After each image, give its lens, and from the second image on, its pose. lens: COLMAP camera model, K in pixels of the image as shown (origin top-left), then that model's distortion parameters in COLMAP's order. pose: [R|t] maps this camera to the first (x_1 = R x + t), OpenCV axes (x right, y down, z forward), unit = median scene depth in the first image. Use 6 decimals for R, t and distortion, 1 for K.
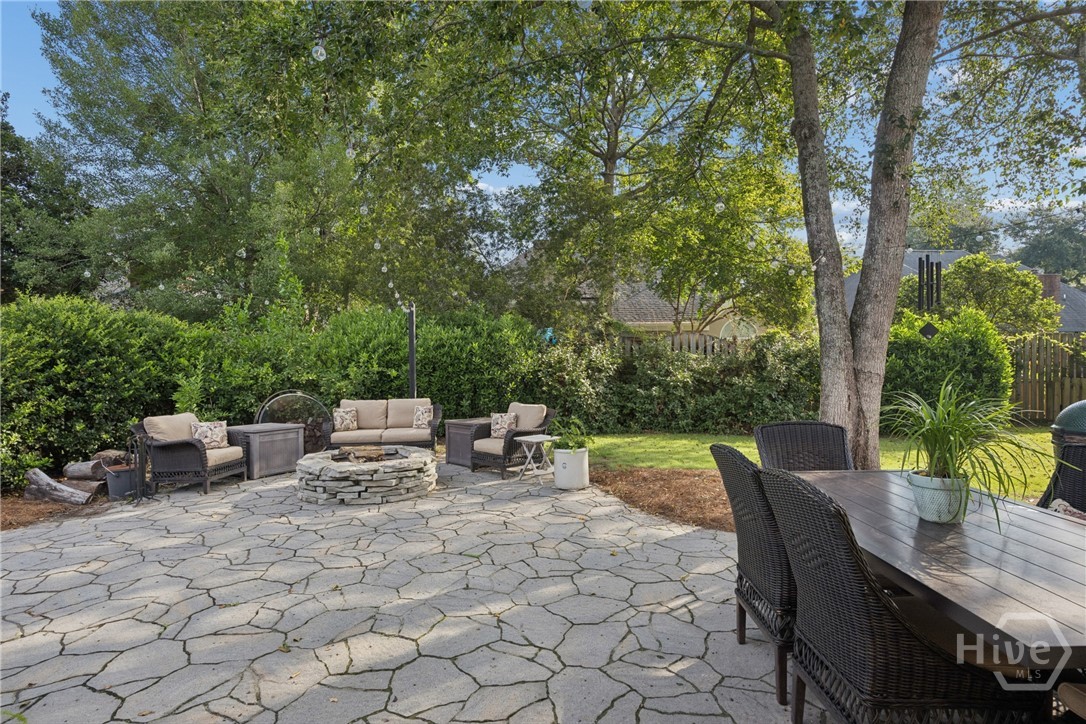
lens RADIAL K [[575.1, 0, 544.9], [0, 575.1, 358.3], [0, 0, 1]] dist [-0.001749, -0.000179]
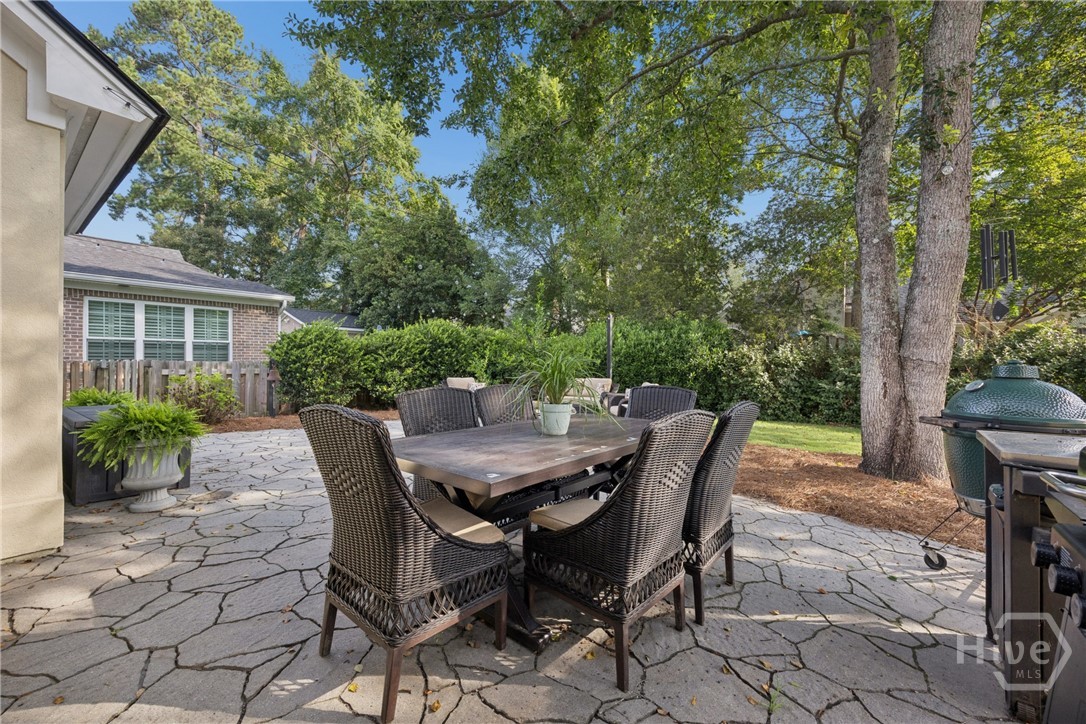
lens RADIAL K [[441.3, 0, 542.7], [0, 441.3, 361.2], [0, 0, 1]] dist [0.002285, 0.000143]
pose [[0.757412, 0.016298, -0.652733, 0.514421], [-0.019550, 0.999806, 0.002279, 0.033284], [0.652644, 0.011035, 0.757584, 0.043883]]
